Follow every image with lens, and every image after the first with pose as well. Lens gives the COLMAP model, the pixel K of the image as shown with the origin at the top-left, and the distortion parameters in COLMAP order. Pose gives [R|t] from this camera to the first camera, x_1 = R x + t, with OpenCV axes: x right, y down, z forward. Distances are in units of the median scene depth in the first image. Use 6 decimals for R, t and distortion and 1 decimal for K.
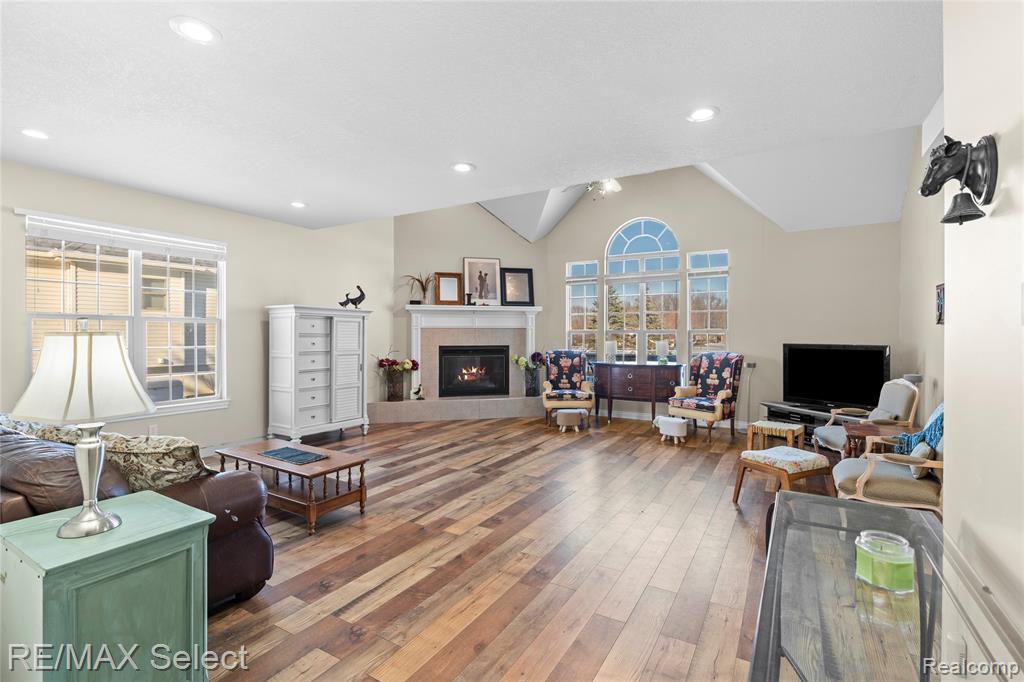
lens RADIAL K [[463.3, 0, 517.7], [0, 463.3, 327.2], [0, 0, 1]] dist [-0.009489, 0.001074]
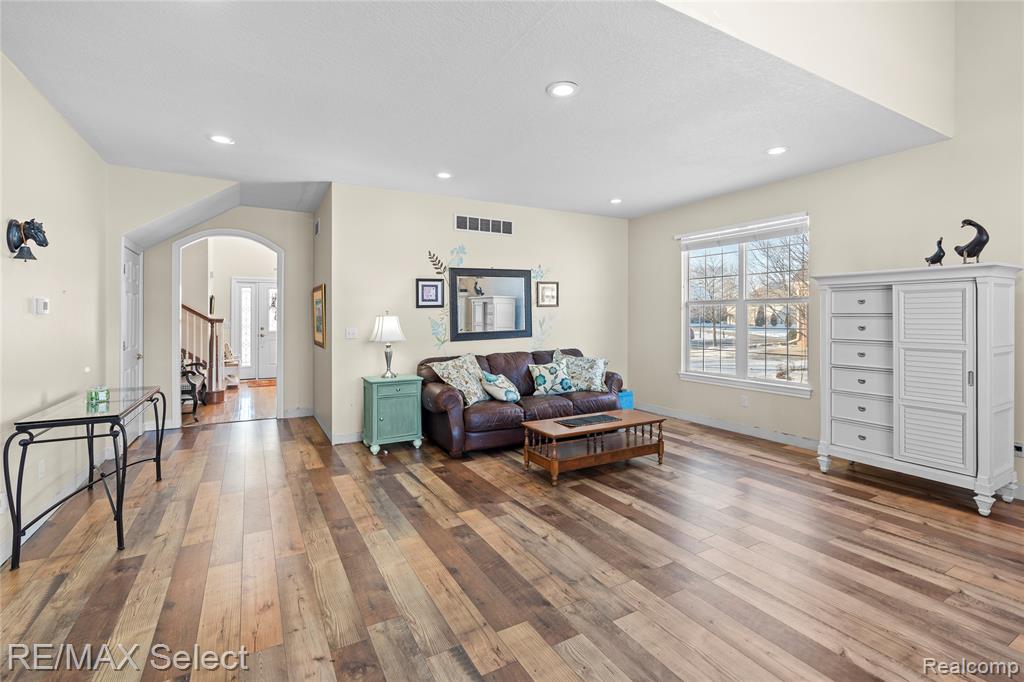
lens RADIAL K [[463.3, 0, 517.7], [0, 463.3, 327.2], [0, 0, 1]] dist [-0.009489, 0.001074]
pose [[-0.486885, 0.017829, -0.873284, 0.637194], [0.016857, 0.999797, 0.011013, 0.030456], [0.873303, -0.009358, -0.487087, 1.497627]]
